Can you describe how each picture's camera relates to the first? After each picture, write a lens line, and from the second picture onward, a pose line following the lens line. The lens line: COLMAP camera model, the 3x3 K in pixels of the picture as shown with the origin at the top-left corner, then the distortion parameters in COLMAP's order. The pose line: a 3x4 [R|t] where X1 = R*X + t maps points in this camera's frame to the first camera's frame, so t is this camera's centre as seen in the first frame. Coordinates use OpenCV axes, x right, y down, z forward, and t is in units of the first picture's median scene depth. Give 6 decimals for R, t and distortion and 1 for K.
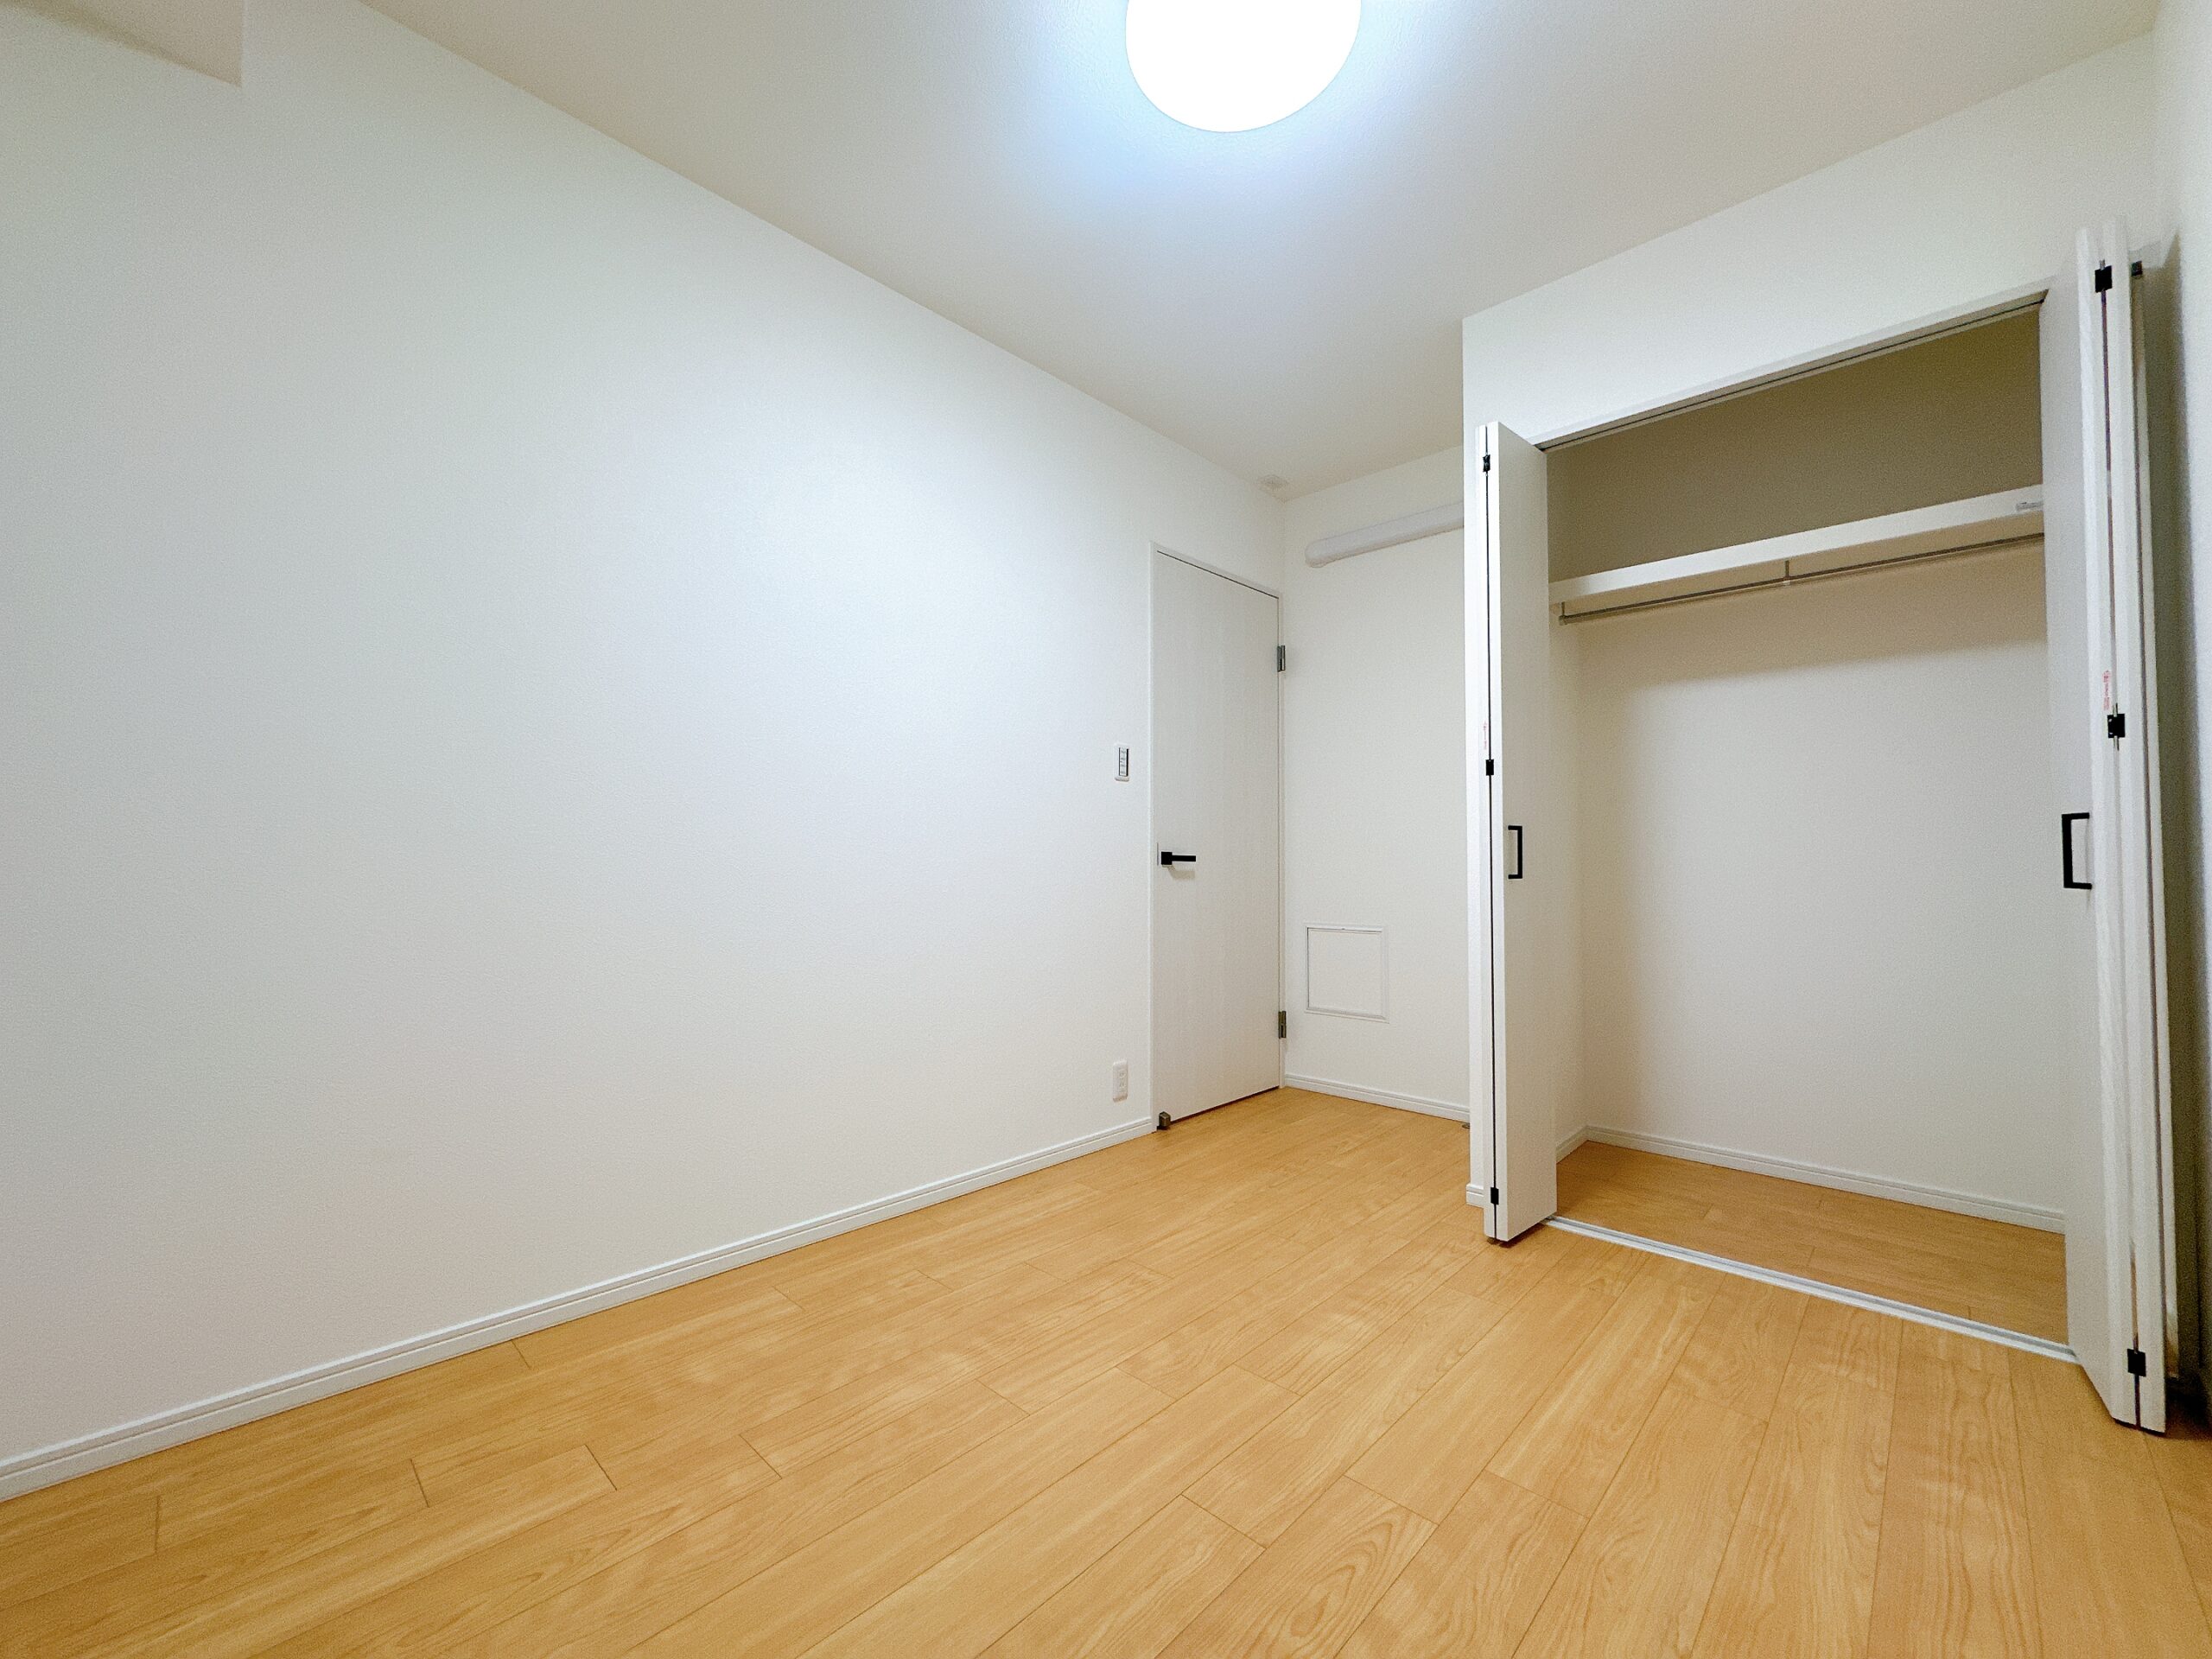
lens RADIAL K [[884.5, 0, 1099.6], [0, 884.5, 831.8], [0, 0, 1]] dist [-0.003212, 0.000272]
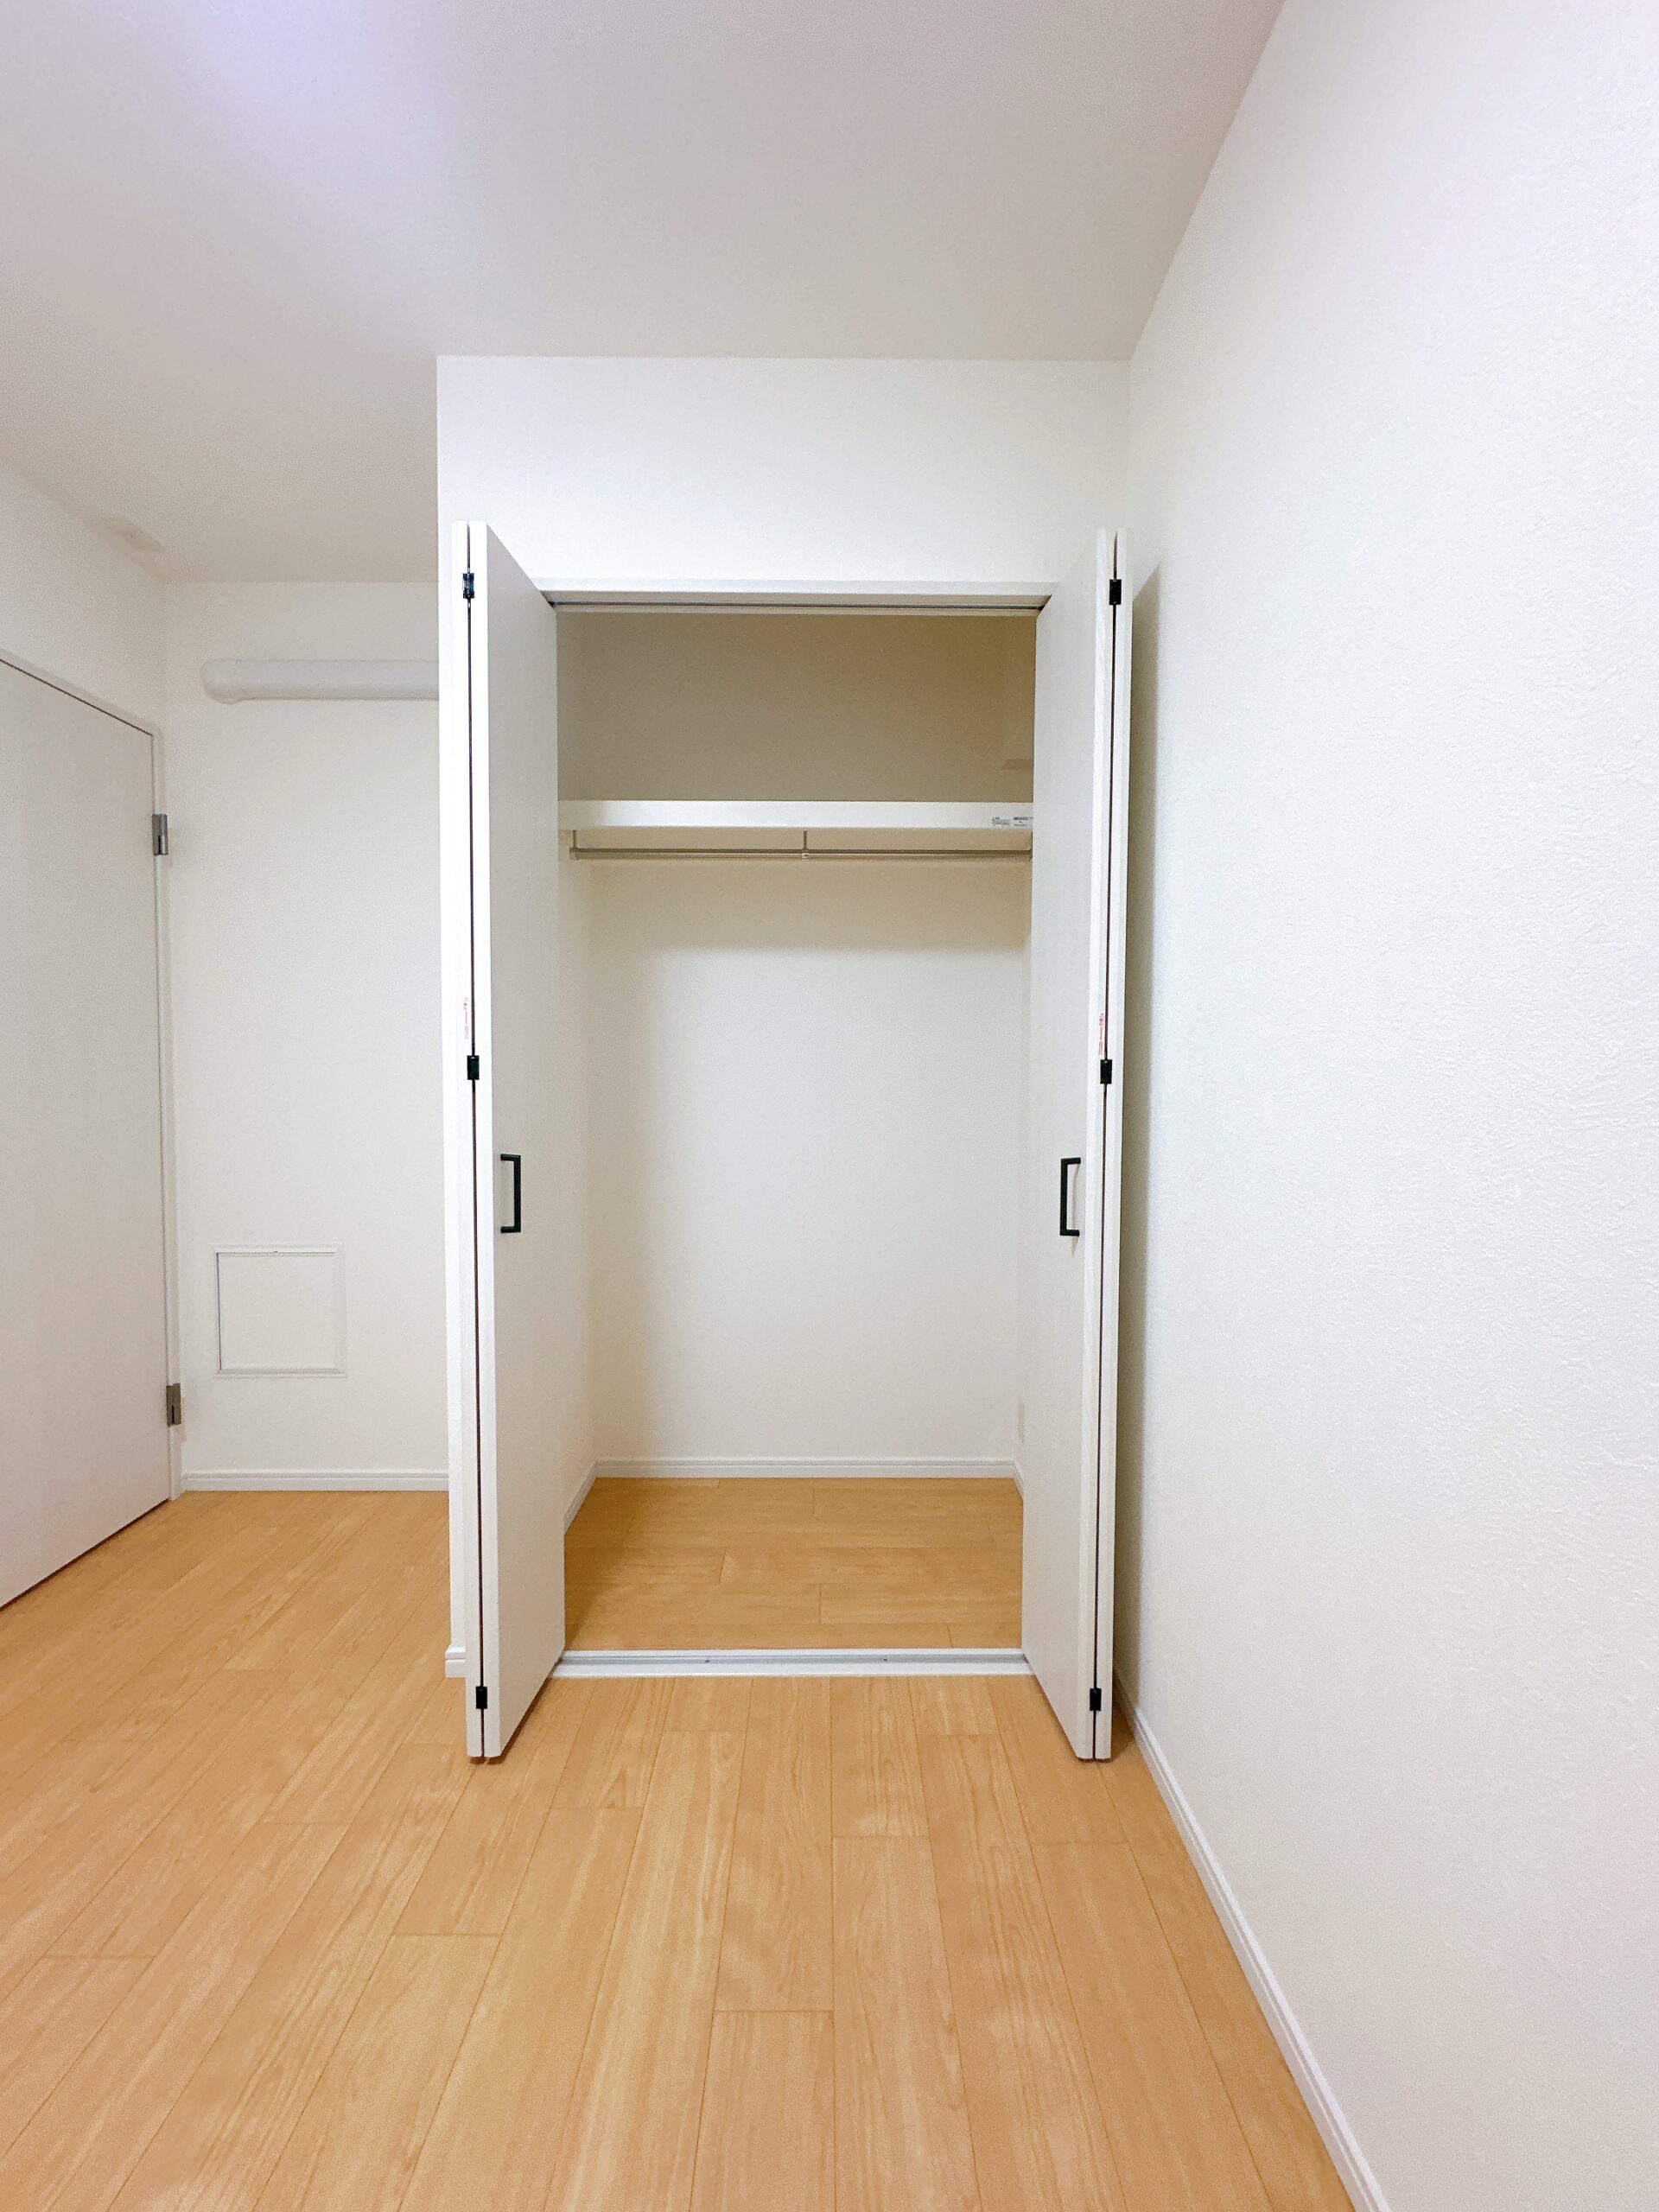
lens RADIAL K [[884.5, 0, 829.5], [0, 884.5, 1106.0], [0, 0, 1]] dist [-0.003212, 0.000272]
pose [[0.715742, -0.027064, 0.697841, 0.179926], [-0.024360, 0.997673, 0.063677, -0.095999], [-0.697940, -0.062575, 0.713417, 0.361462]]
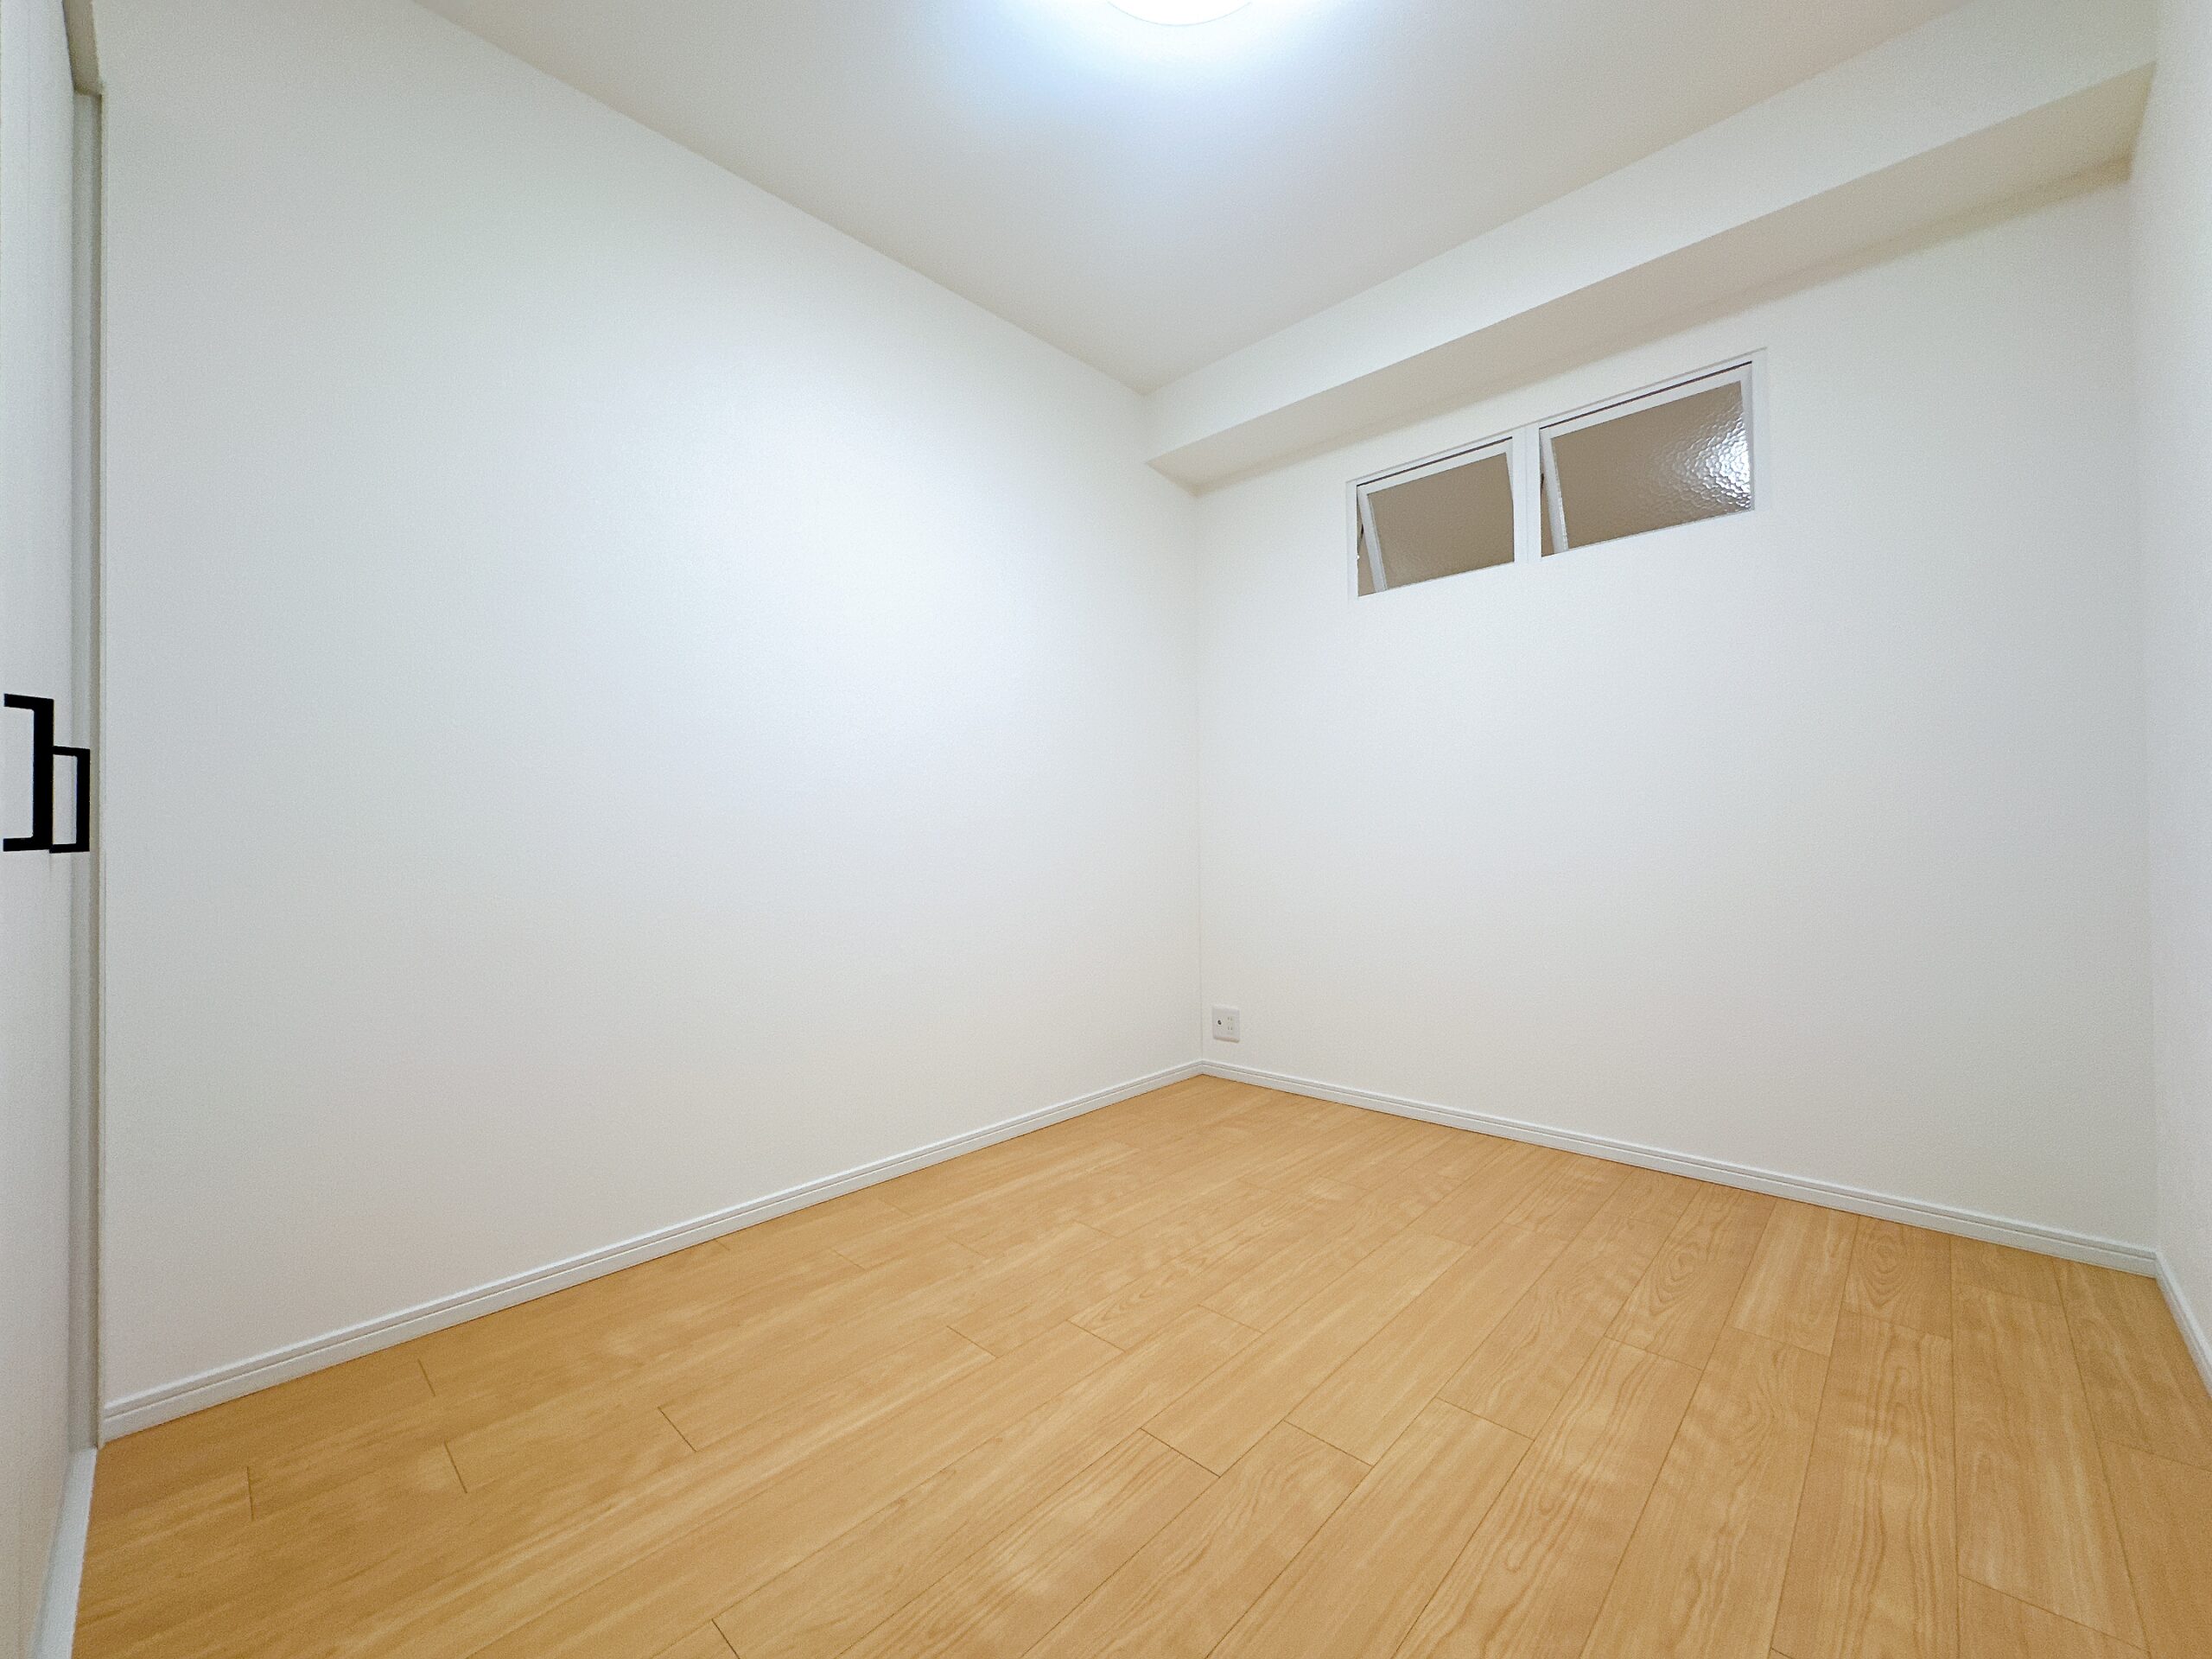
lens RADIAL K [[884.5, 0, 1099.6], [0, 884.5, 831.8], [0, 0, 1]] dist [-0.003212, 0.000272]
pose [[-0.999936, 0.009581, -0.005965, 0.195750], [0.009843, 0.998919, -0.045436, 0.067389], [0.005524, -0.045492, -0.998949, 1.376181]]
